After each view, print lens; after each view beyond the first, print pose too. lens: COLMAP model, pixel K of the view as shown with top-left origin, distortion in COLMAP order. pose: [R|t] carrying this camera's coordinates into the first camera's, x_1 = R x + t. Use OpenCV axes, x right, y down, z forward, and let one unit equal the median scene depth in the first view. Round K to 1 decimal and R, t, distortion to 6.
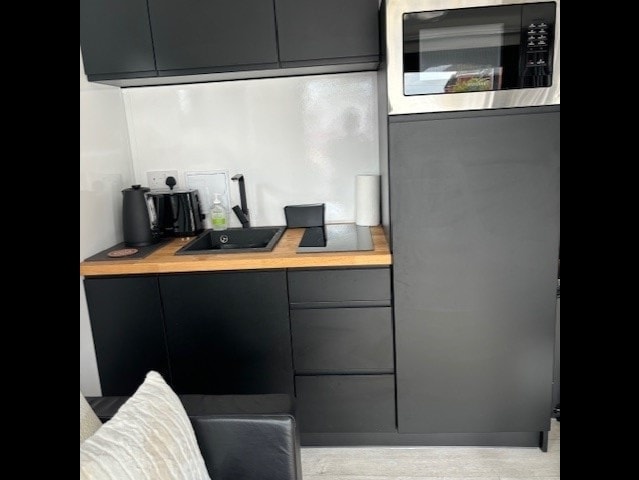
lens RADIAL K [[461.8, 0, 306.2], [0, 461.8, 238.3], [0, 0, 1]] dist [0.033456, -0.003793]
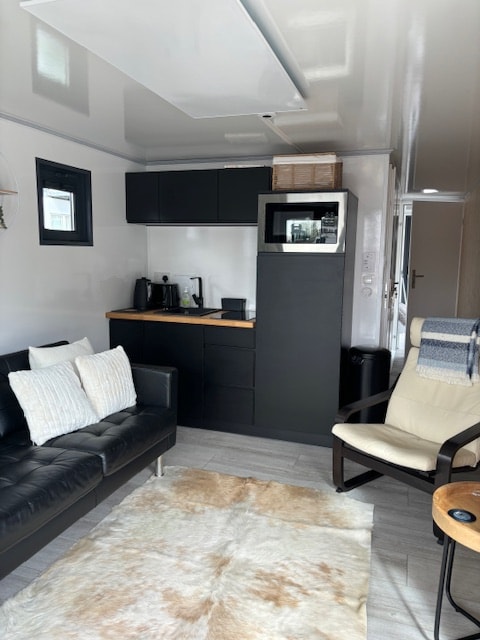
lens RADIAL K [[462.5, 0, 240.0], [0, 462.5, 320.0], [0, 0, 1]] dist [0.033456, -0.003793]
pose [[0.962216, 0.117596, -0.245582, 0.455999], [-0.135592, 0.989087, -0.057641, 0.104383], [0.236124, 0.088762, 0.967660, -0.659176]]
